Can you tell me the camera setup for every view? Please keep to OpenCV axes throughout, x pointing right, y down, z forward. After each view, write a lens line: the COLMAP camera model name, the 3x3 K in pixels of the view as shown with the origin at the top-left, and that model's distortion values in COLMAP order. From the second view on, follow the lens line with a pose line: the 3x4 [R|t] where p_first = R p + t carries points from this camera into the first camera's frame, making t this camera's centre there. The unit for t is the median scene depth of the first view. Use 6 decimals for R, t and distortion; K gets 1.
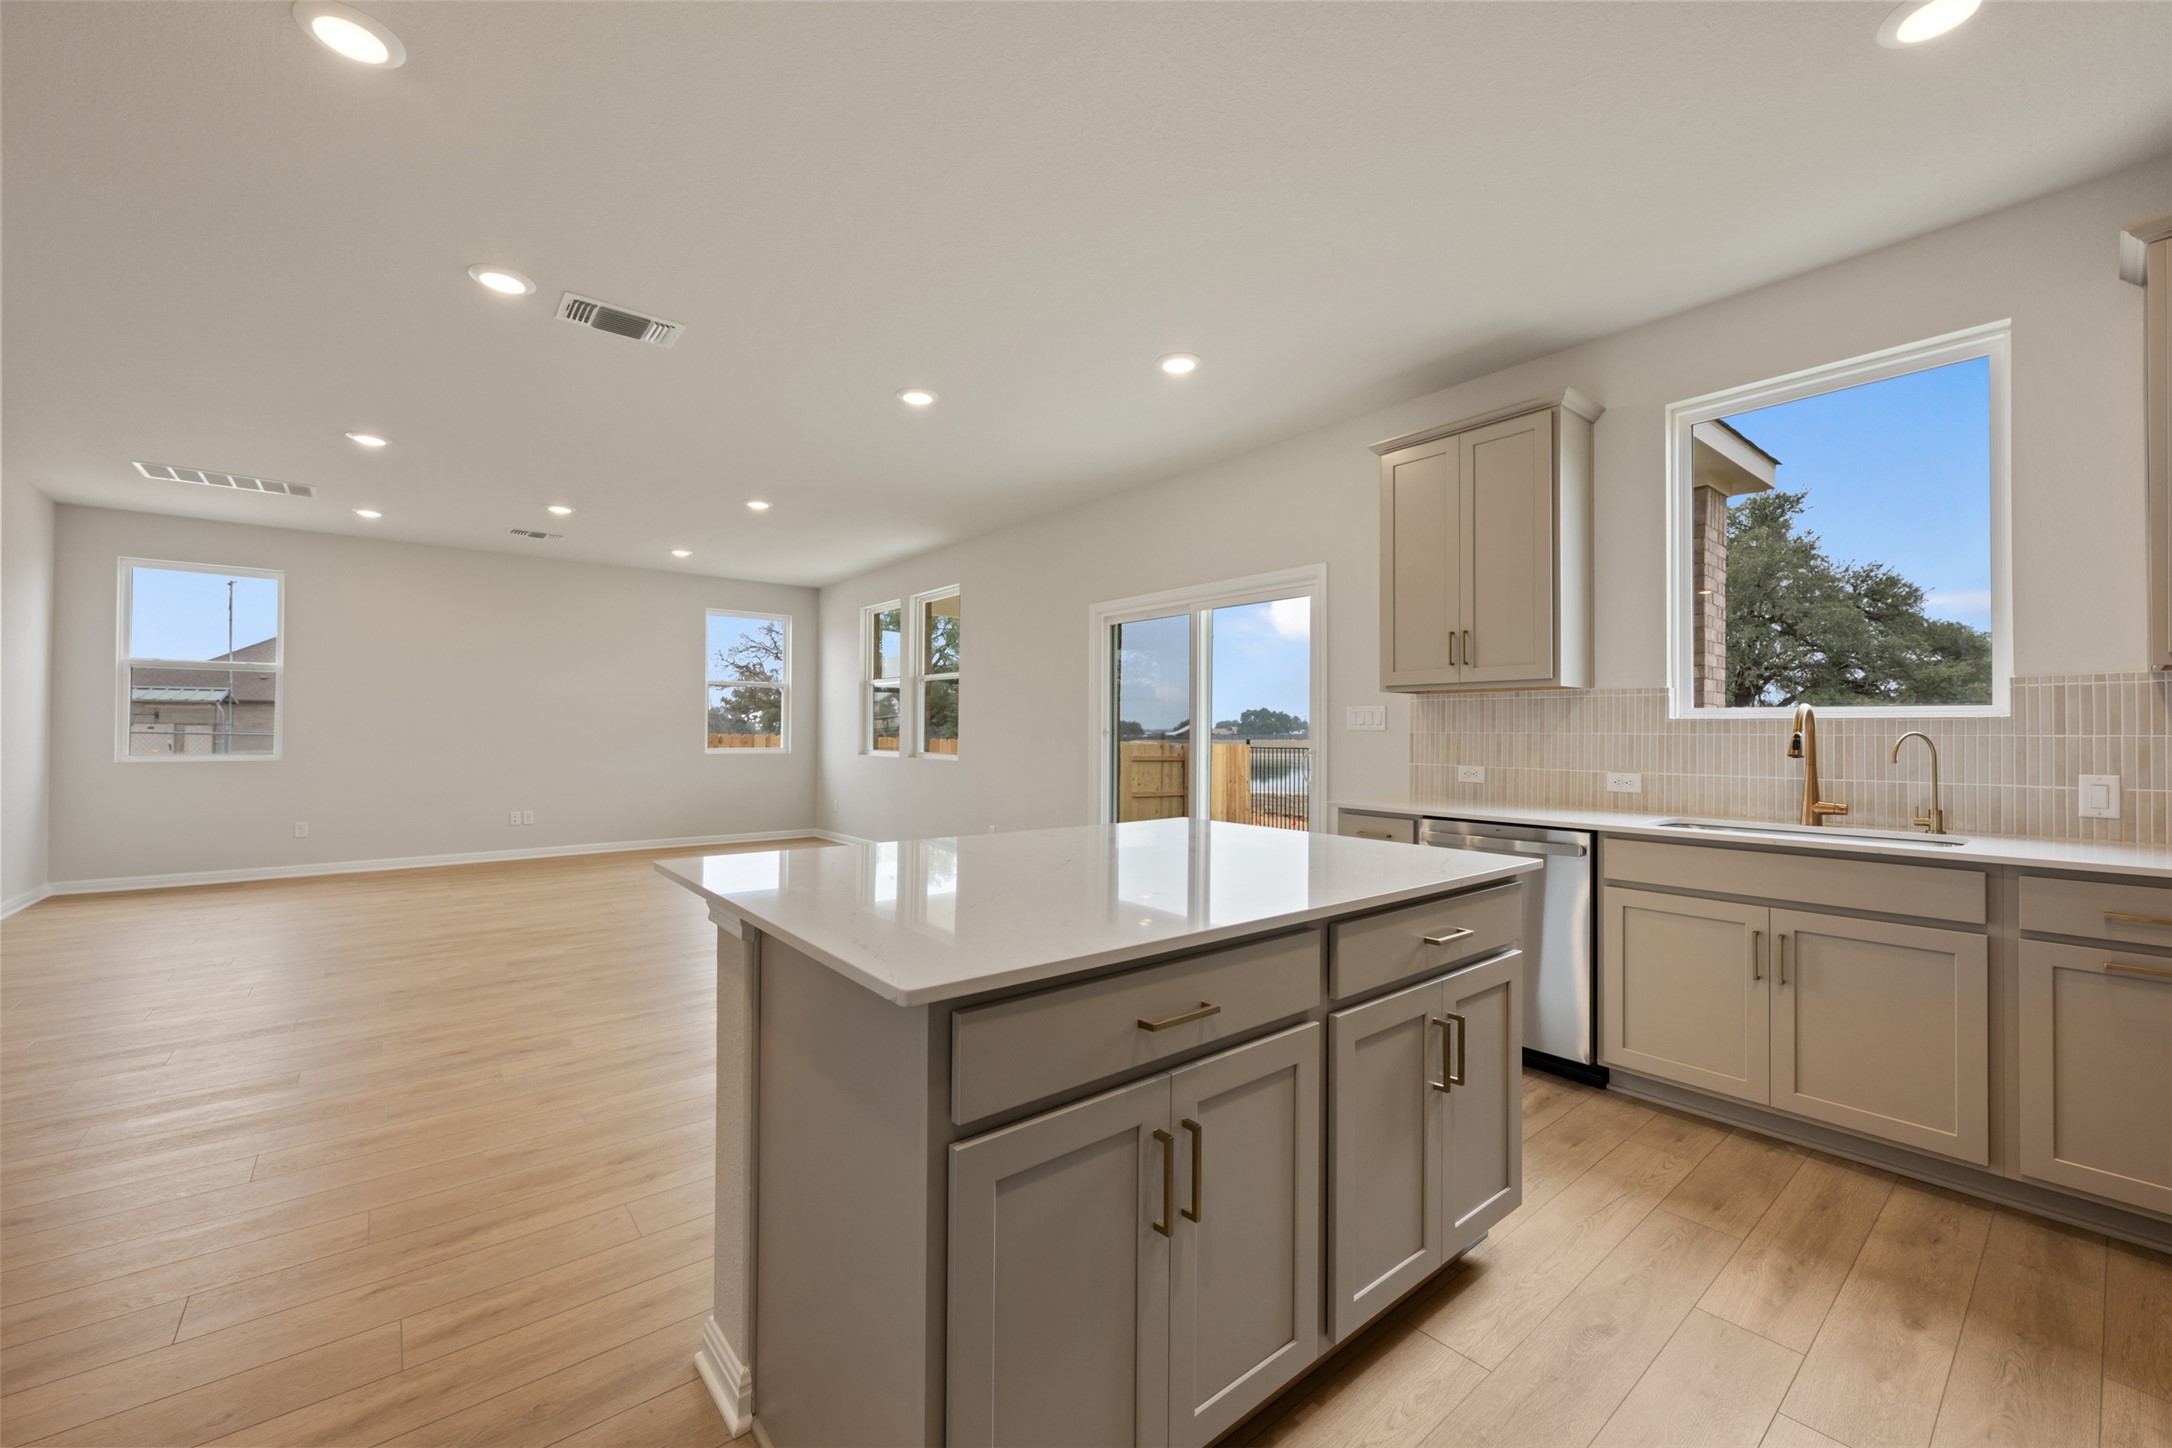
lens RADIAL K [[861.3, 0, 1086.0], [0, 861.3, 724.0], [0, 0, 1]] dist [0.000072, -0.000040]
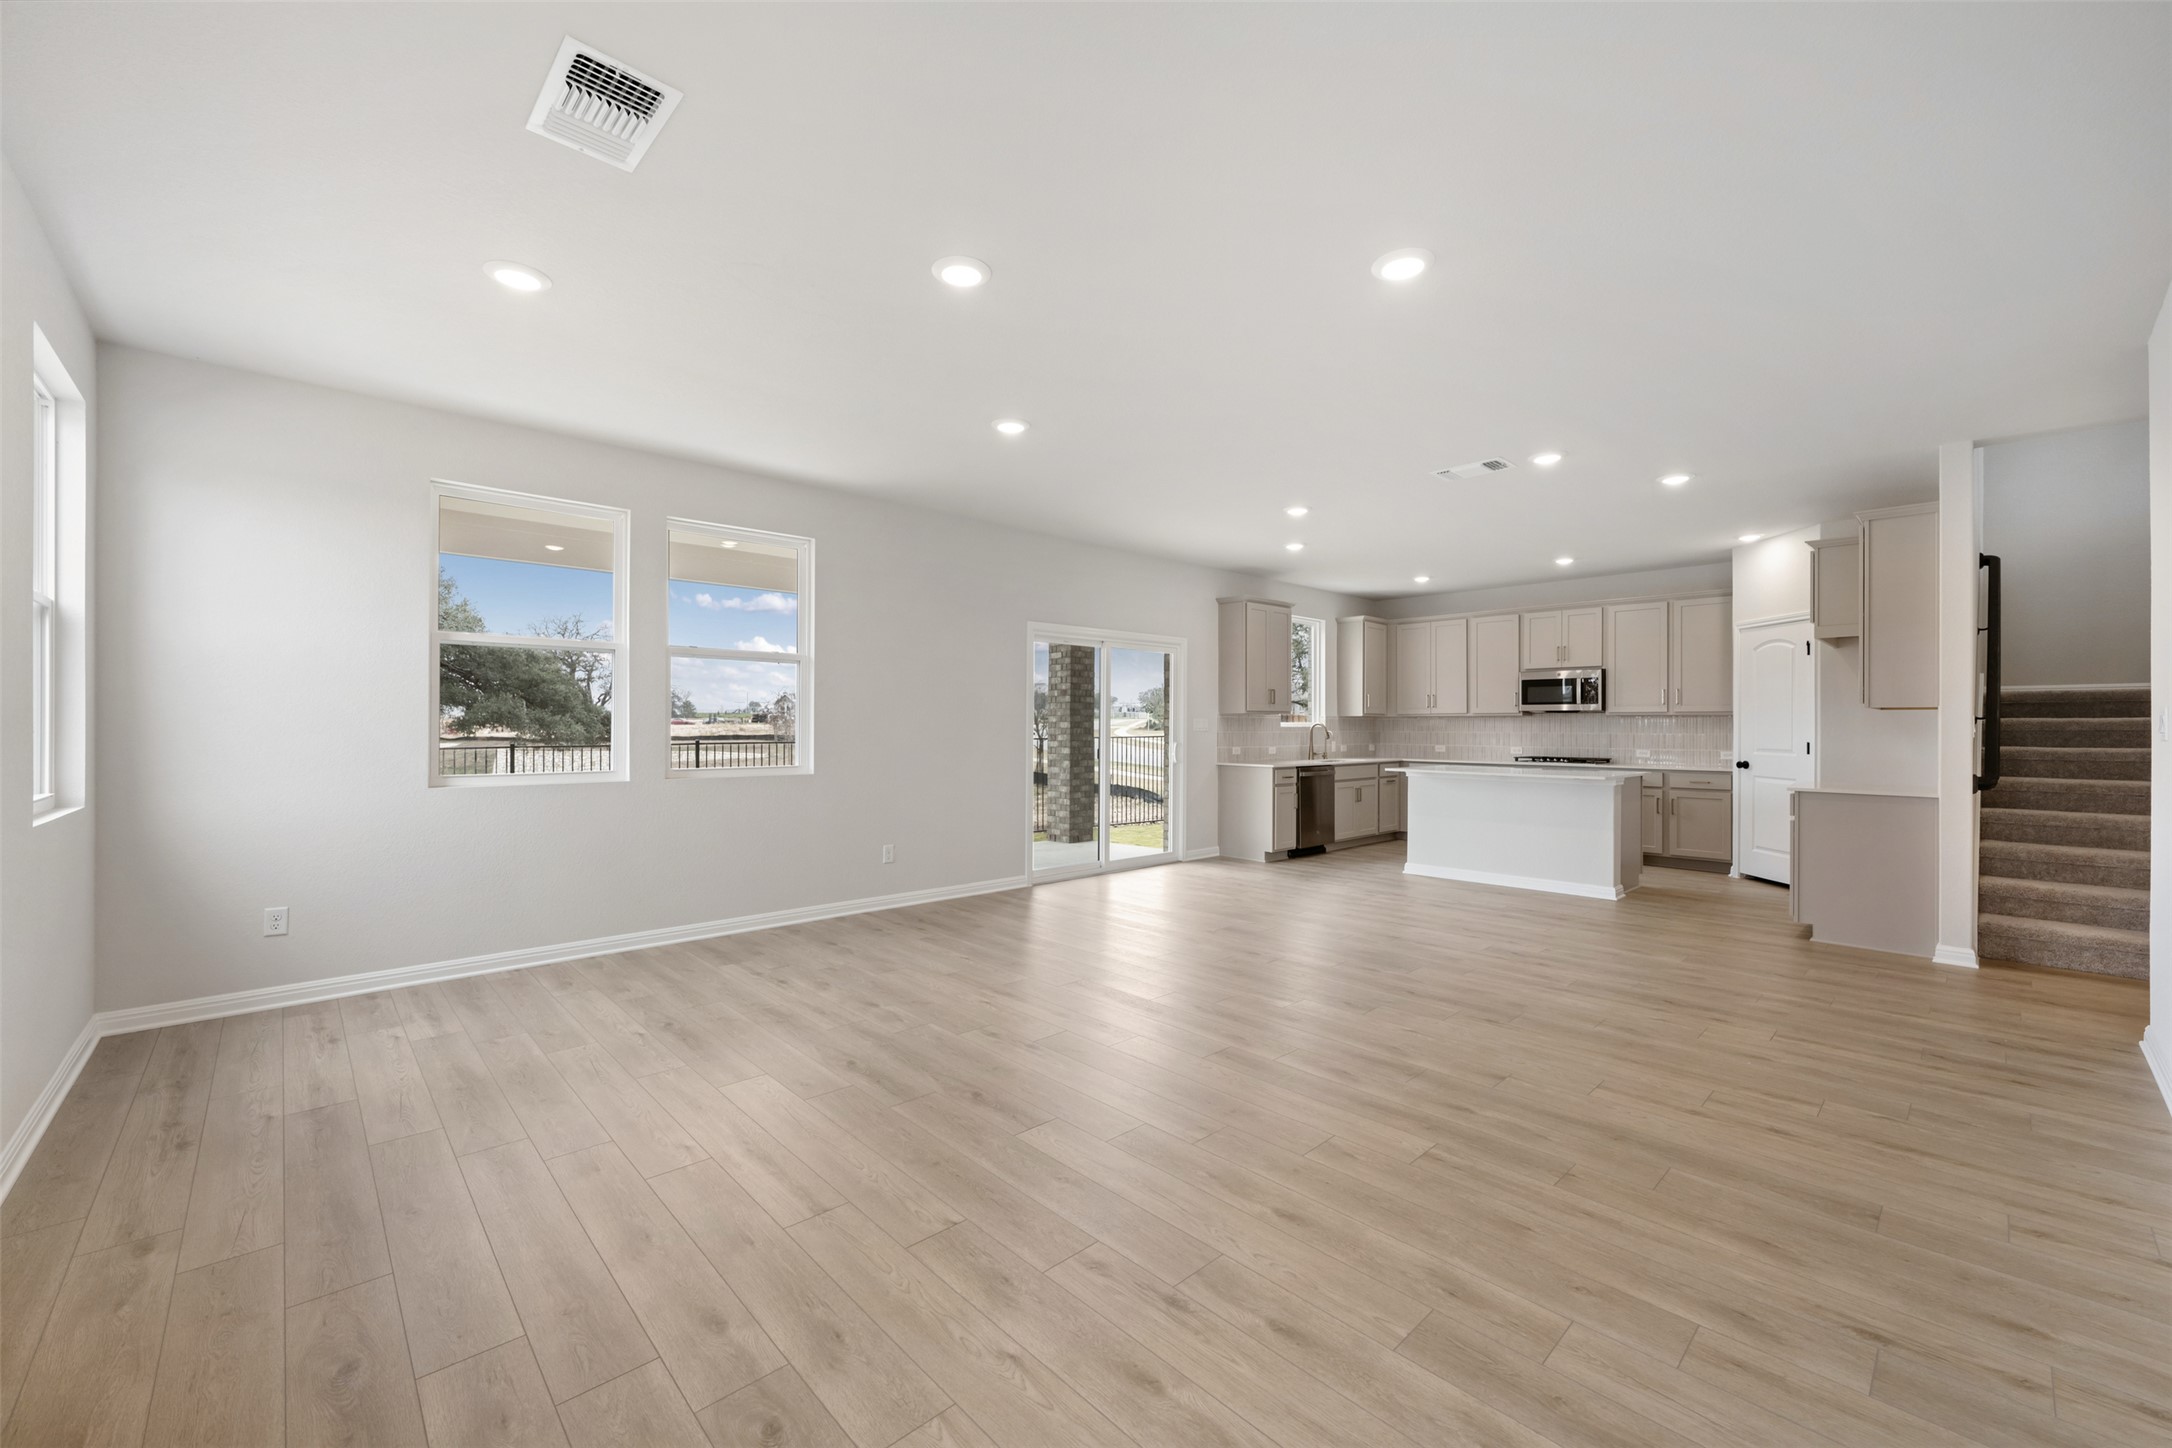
lens RADIAL K [[861.3, 0, 1086.0], [0, 861.3, 724.0], [0, 0, 1]] dist [0.000072, -0.000040]
pose [[-0.062423, -0.005896, 0.998032, -1.969274], [-0.009098, 0.999944, 0.005338, -0.021416], [-0.998008, -0.008747, -0.062473, 1.727045]]
